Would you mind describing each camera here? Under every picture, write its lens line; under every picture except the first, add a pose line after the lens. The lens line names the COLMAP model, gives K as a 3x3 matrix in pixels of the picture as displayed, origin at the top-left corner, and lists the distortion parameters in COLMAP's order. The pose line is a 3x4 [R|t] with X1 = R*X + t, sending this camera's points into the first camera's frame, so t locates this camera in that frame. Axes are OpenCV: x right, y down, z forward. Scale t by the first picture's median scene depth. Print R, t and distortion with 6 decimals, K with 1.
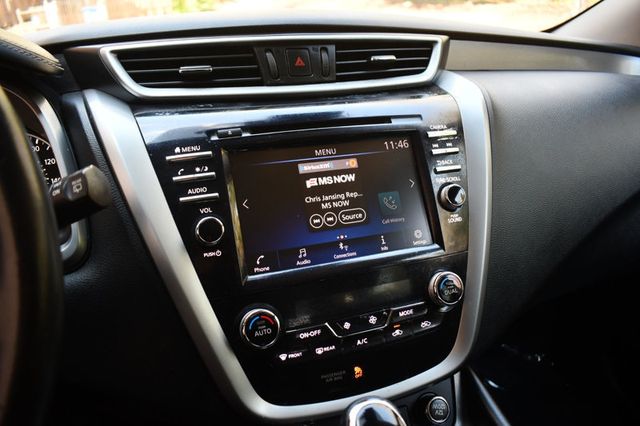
lens RADIAL K [[500.7, 0, 320.0], [0, 500.7, 213.0], [0, 0, 1]] dist [-0.094455, 0.005627]
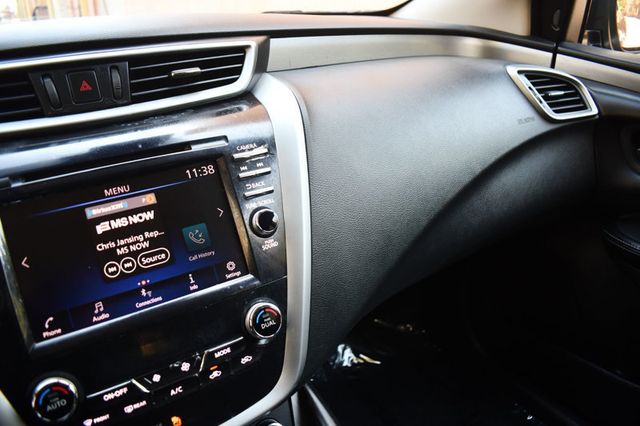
lens RADIAL K [[500.7, 0, 320.0], [0, 500.7, 213.0], [0, 0, 1]] dist [-0.094455, 0.005627]
pose [[0.975227, -0.097612, 0.198504, 0.188455], [0.082767, 0.993208, 0.081777, -0.124149], [-0.205138, -0.063322, 0.976683, 0.051167]]
